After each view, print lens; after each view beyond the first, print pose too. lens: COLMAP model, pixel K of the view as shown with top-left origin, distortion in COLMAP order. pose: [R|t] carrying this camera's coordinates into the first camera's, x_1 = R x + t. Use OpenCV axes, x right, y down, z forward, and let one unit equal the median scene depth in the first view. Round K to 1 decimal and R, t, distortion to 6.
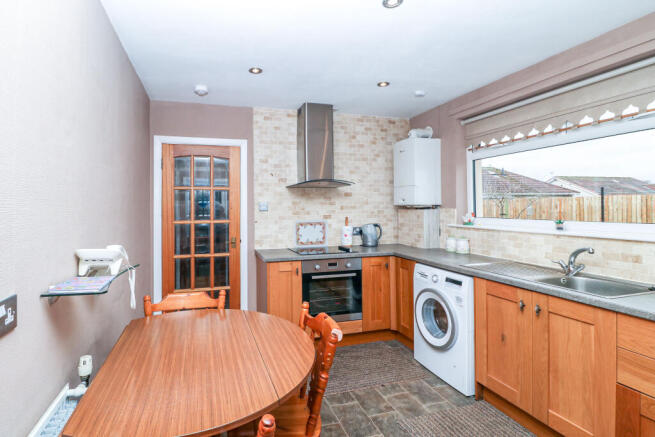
lens RADIAL K [[313.2, 0, 302.8], [0, 313.2, 205.9], [0, 0, 1]] dist [-0.002379, -0.000182]
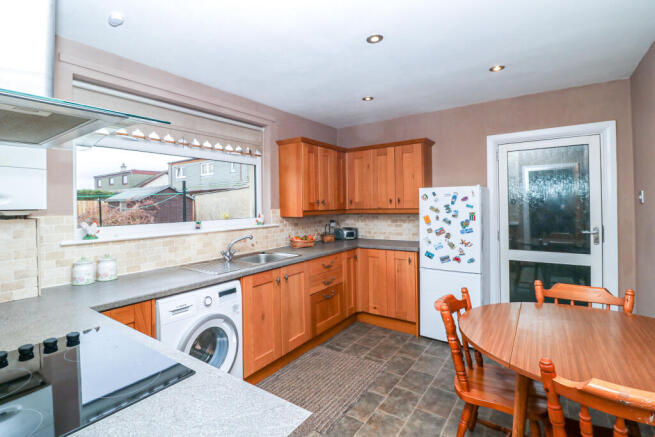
lens RADIAL K [[313.2, 0, 302.8], [0, 313.2, 205.9], [0, 0, 1]] dist [-0.002379, -0.000182]
pose [[-0.570644, 0.013993, 0.821078, -0.378959], [0.015586, 0.999859, -0.006208, 0.001197], [-0.821050, 0.009255, -0.570782, 1.308477]]
